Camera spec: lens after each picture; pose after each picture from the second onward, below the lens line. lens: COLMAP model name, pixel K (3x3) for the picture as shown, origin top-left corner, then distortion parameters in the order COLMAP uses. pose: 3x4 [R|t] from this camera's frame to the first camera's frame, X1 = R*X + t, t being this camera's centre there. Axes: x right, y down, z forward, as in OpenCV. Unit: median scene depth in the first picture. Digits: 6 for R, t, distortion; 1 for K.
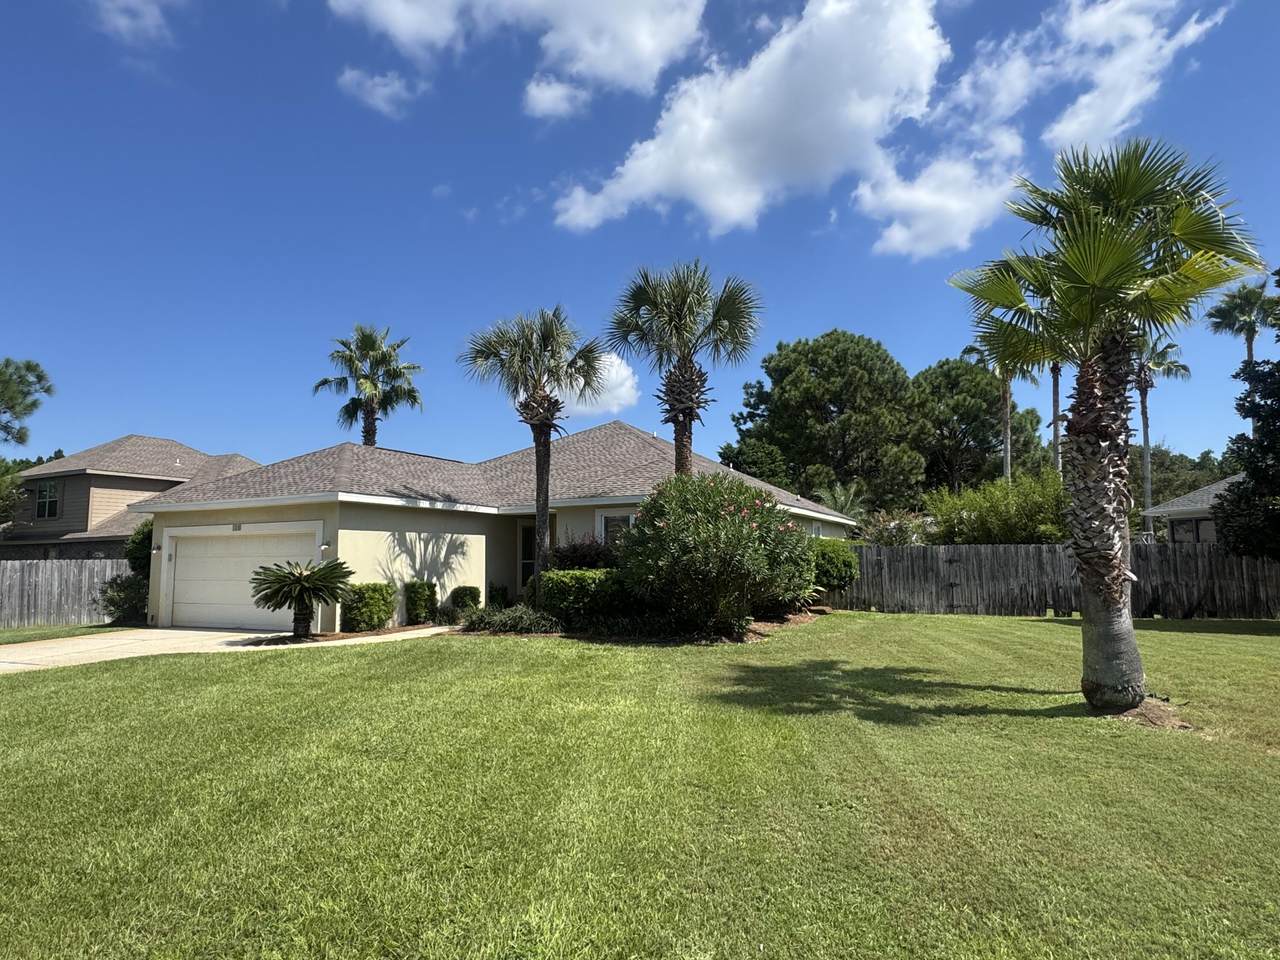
lens RADIAL K [[781.3, 0, 640.5], [0, 781.3, 475.5], [0, 0, 1]] dist [-0.018185, 0.000723]
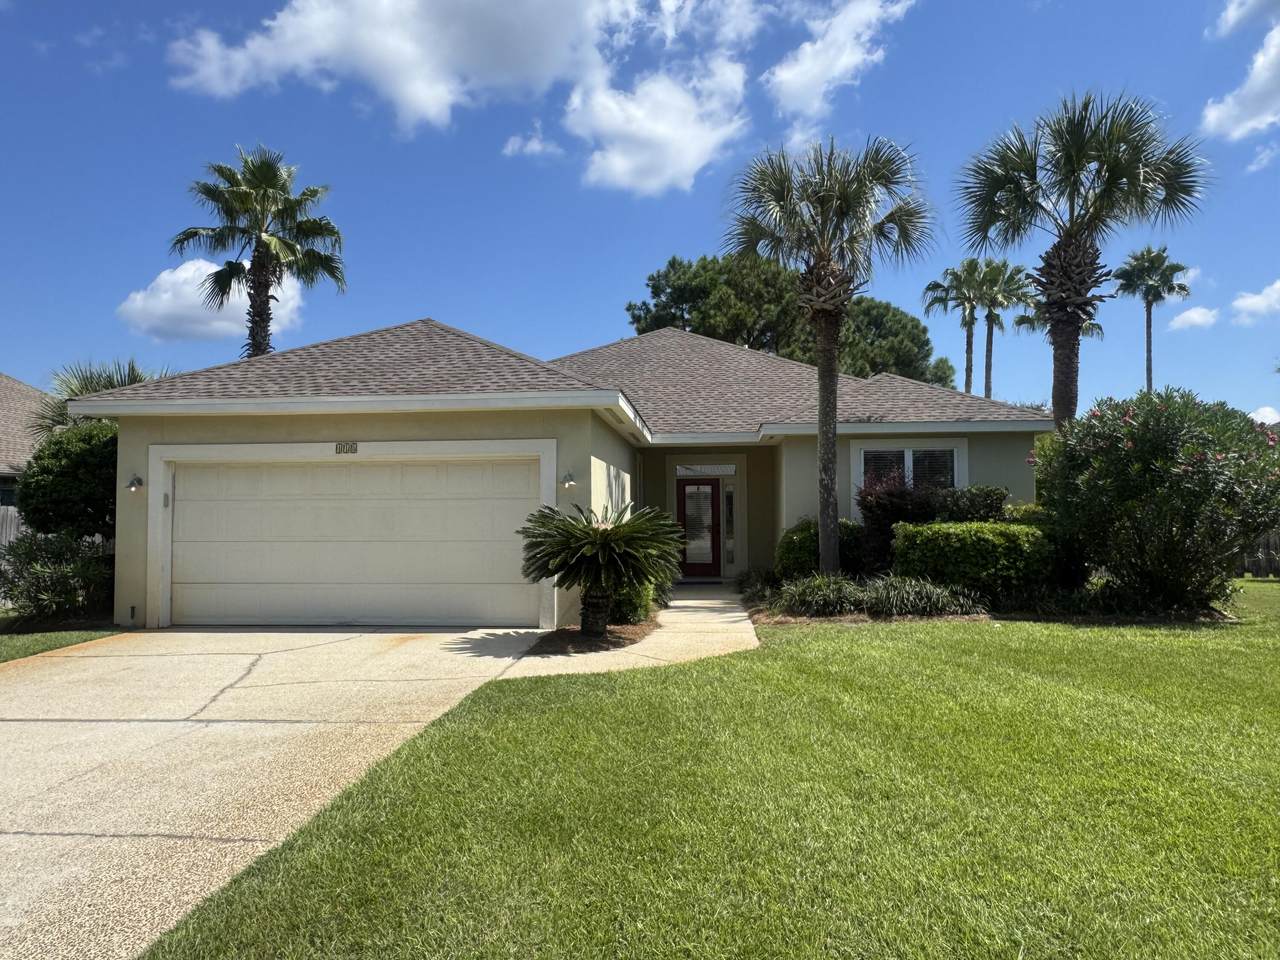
lens RADIAL K [[897.1, 0, 639.8], [0, 897.1, 485.9], [0, 0, 1]] dist [-0.008181, 0.001978]
pose [[0.930329, 0.019824, 0.366189, -0.249223], [-0.044557, 0.997250, 0.059213, 0.020590], [-0.364009, -0.071404, 0.928654, 0.140445]]
